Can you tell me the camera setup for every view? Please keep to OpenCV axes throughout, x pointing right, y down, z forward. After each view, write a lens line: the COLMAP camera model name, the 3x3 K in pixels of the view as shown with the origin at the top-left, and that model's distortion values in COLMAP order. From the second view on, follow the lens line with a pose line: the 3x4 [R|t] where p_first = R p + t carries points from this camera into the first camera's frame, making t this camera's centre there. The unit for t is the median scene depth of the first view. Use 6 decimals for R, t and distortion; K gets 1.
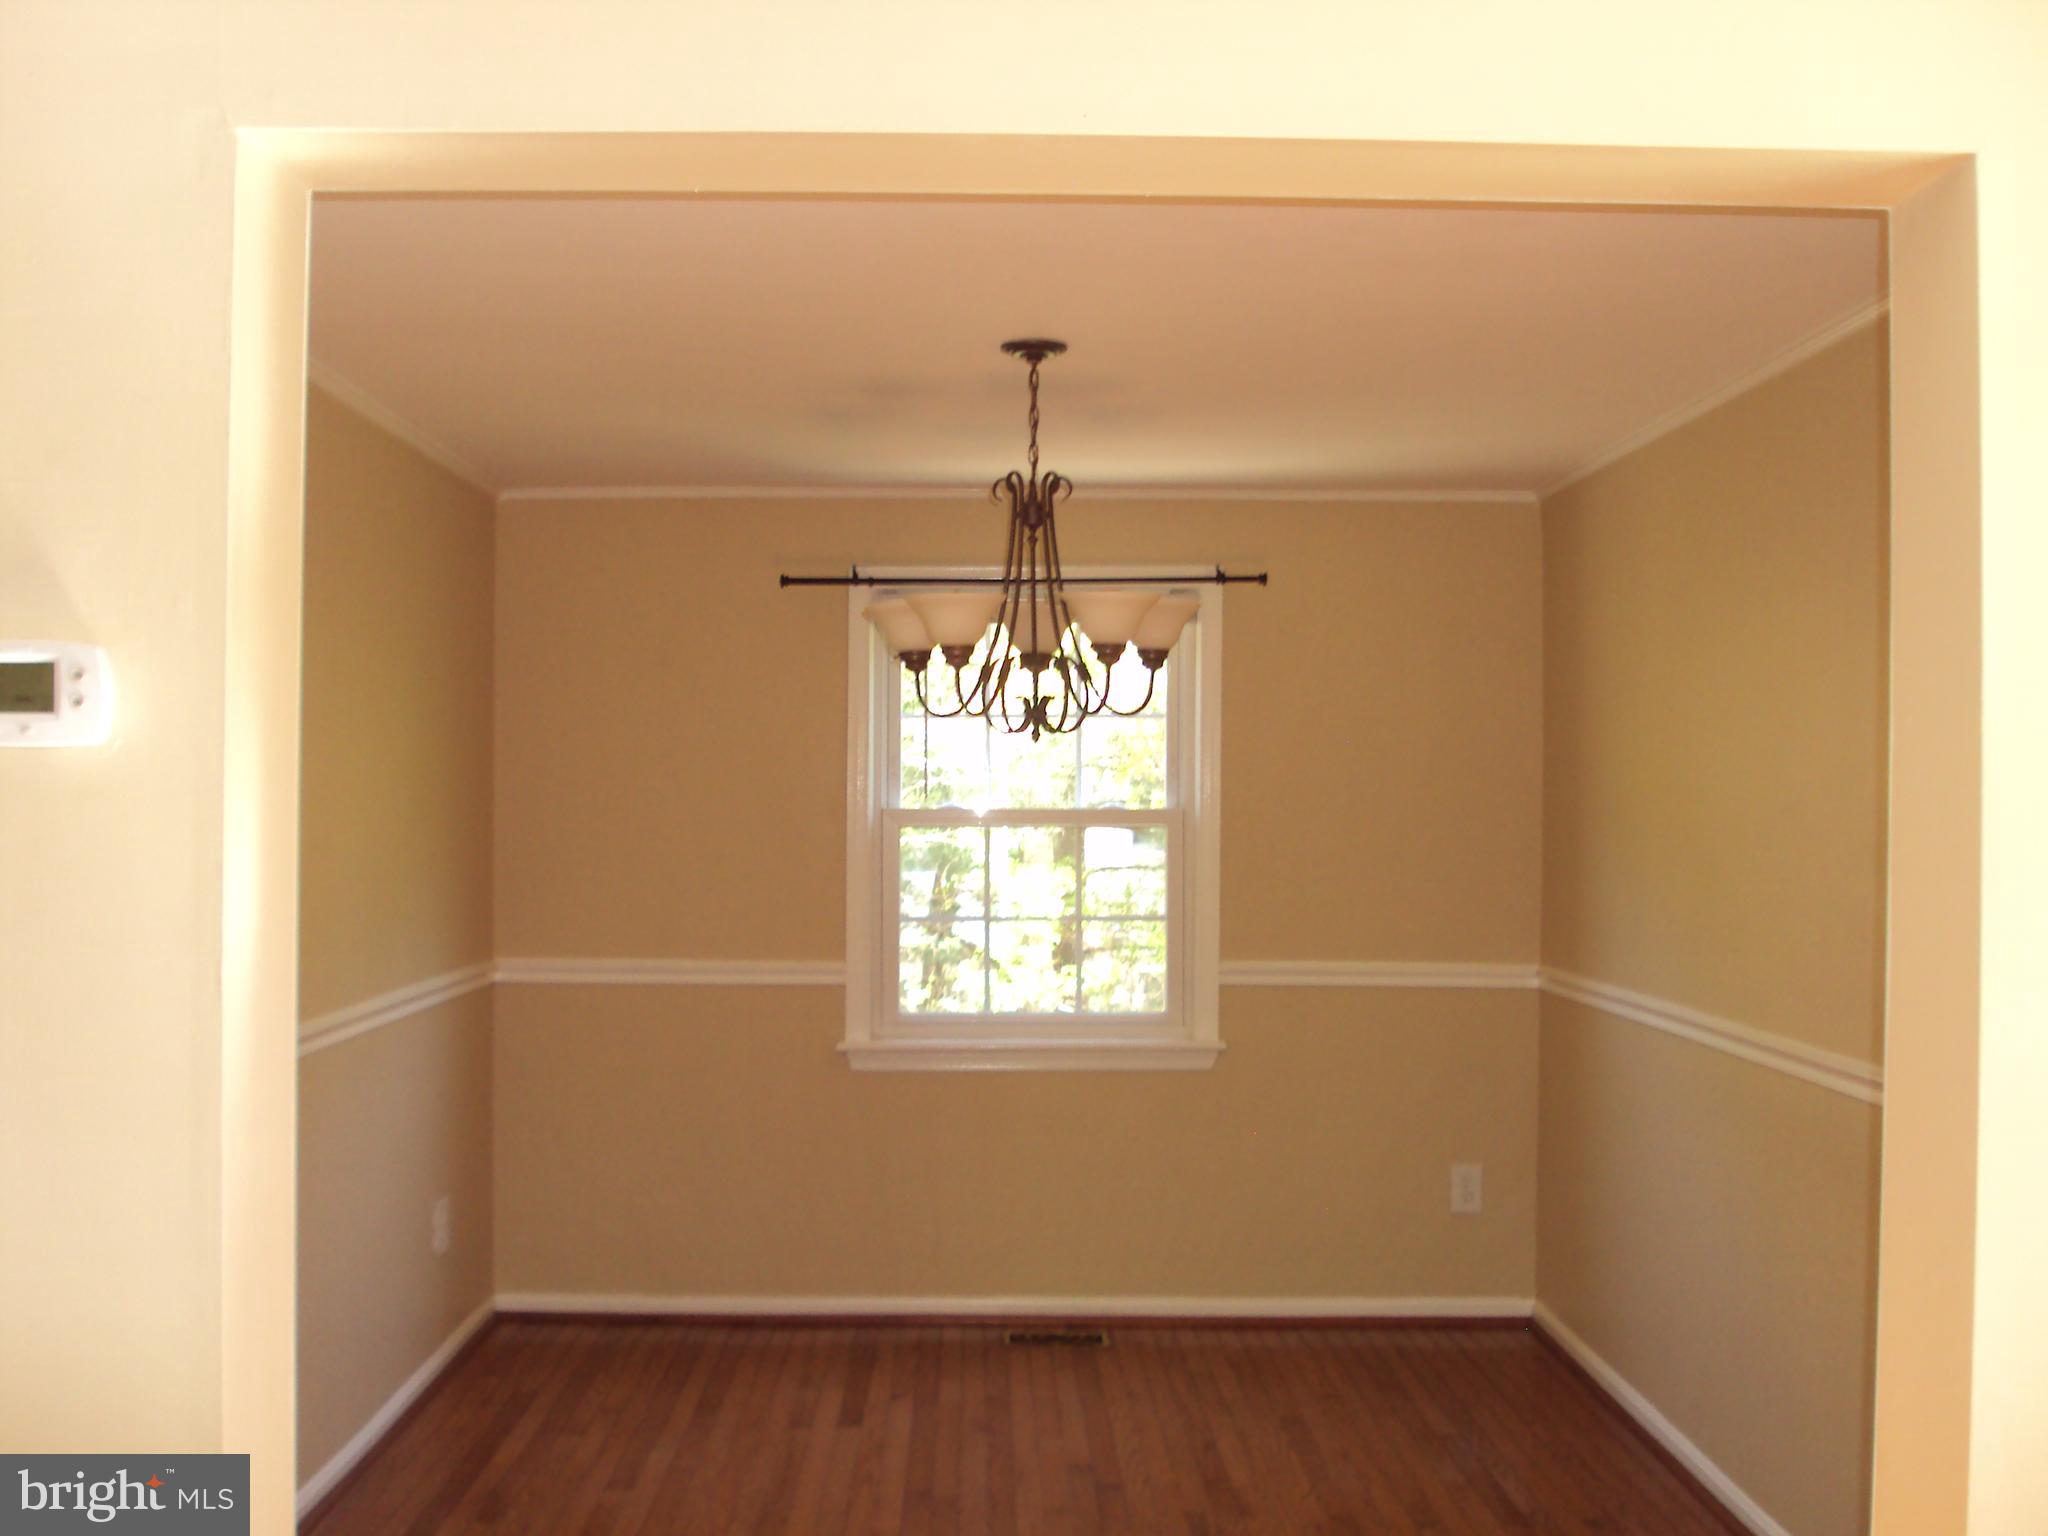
lens RADIAL K [[2068.2, 0, 1026.9], [0, 2068.2, 760.7], [0, 0, 1]] dist [-0.072943, 0.000000]
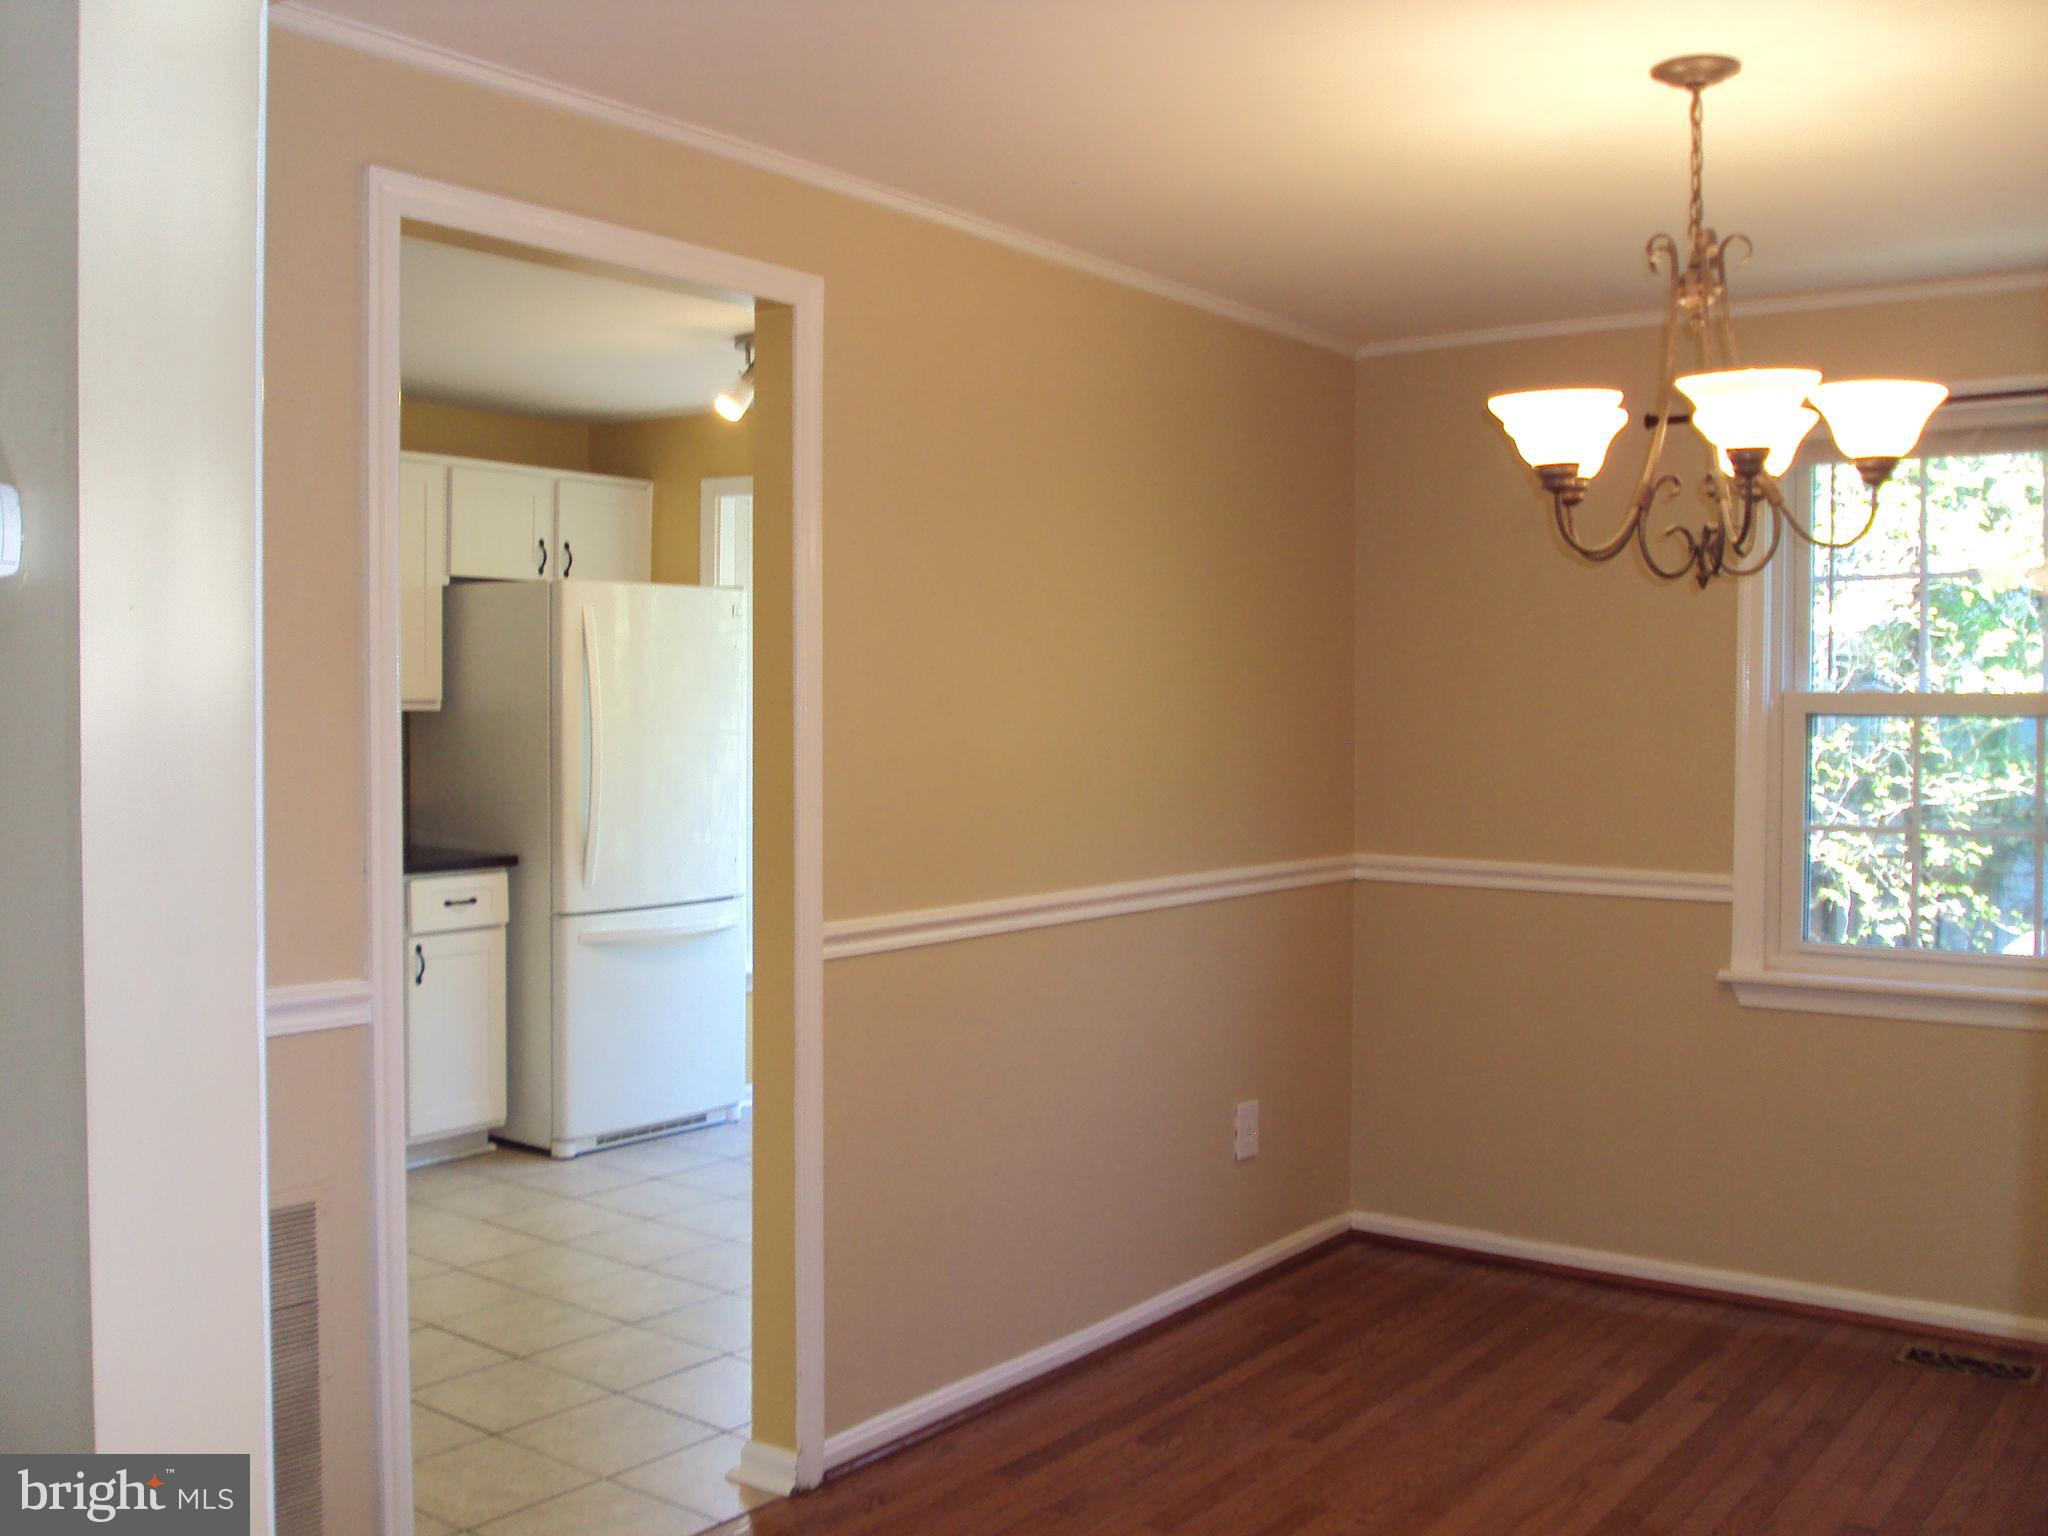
lens RADIAL K [[2068.2, 0, 1035.7], [0, 2068.2, 776.5], [0, 0, 1]] dist [-0.072943, 0.000000]
pose [[0.800293, 0.026312, -0.599032, 0.204586], [0.004348, 0.998756, 0.049679, 0.016273], [0.599593, -0.042363, 0.799183, 0.186069]]
